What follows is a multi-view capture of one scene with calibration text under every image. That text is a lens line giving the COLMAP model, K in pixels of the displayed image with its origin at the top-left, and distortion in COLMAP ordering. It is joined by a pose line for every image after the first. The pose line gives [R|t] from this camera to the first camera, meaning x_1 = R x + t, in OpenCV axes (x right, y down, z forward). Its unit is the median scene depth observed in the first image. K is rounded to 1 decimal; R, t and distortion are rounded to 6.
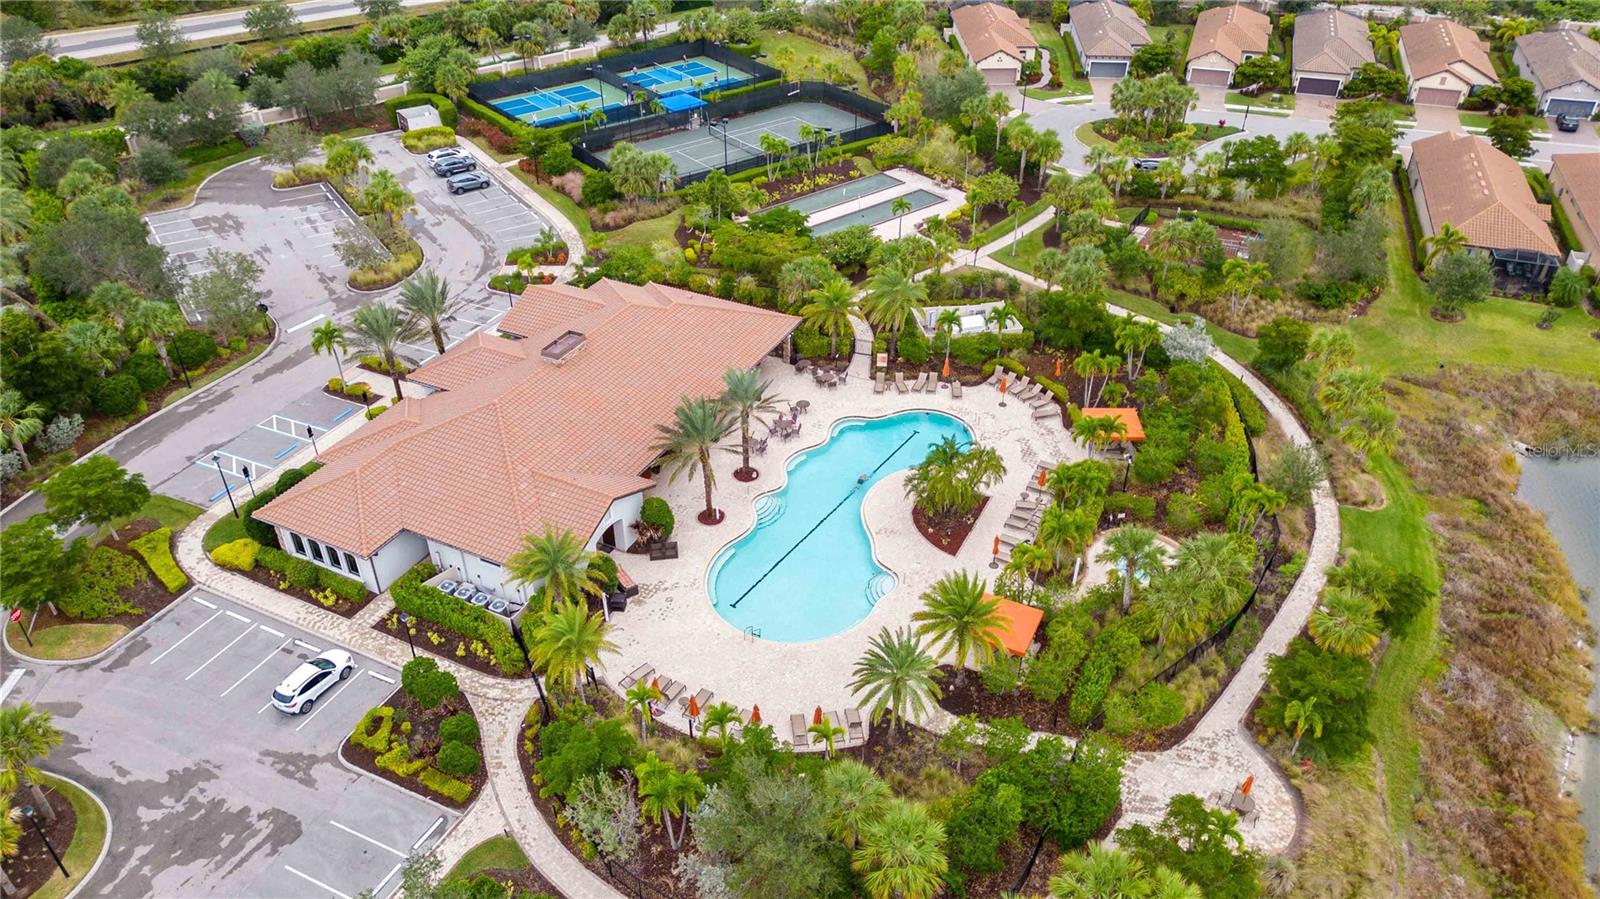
lens RADIAL K [[1116.5, 0, 800.0], [0, 1116.5, 449.5], [0, 0, 1]] dist [0.058360, -0.051786]
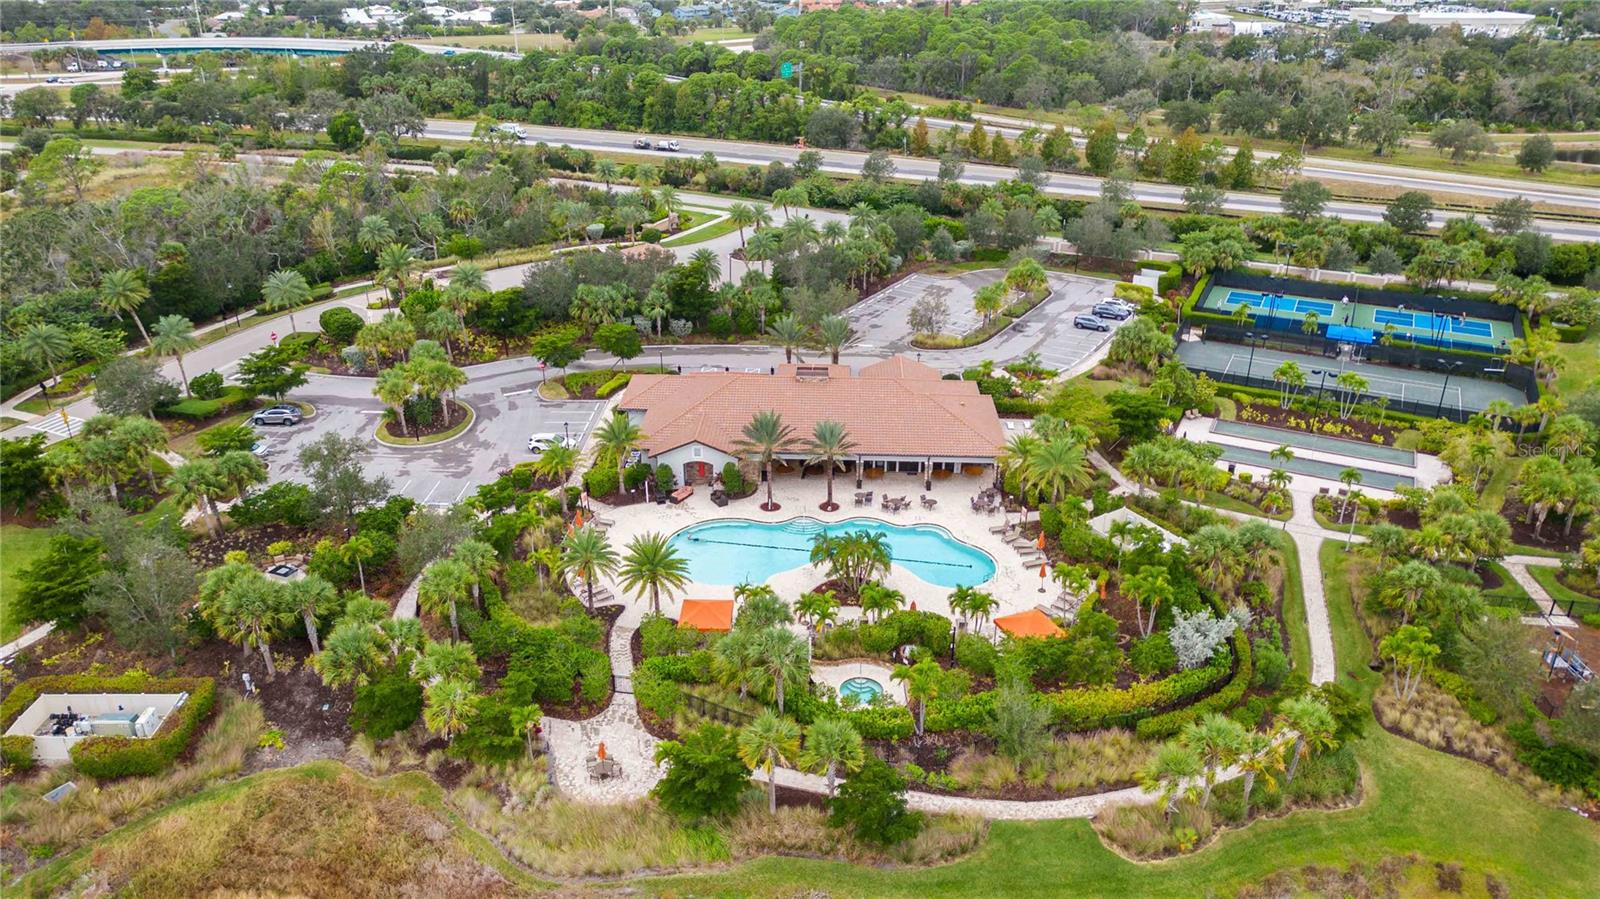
lens RADIAL K [[1116.5, 0, 800.0], [0, 1116.5, 449.5], [0, 0, 1]] dist [0.058360, -0.051786]
pose [[0.416259, 0.384070, -0.824148, 0.781087], [-0.521032, 0.843584, 0.129965, -0.147199], [0.745154, 0.375308, 0.551262, 0.197206]]
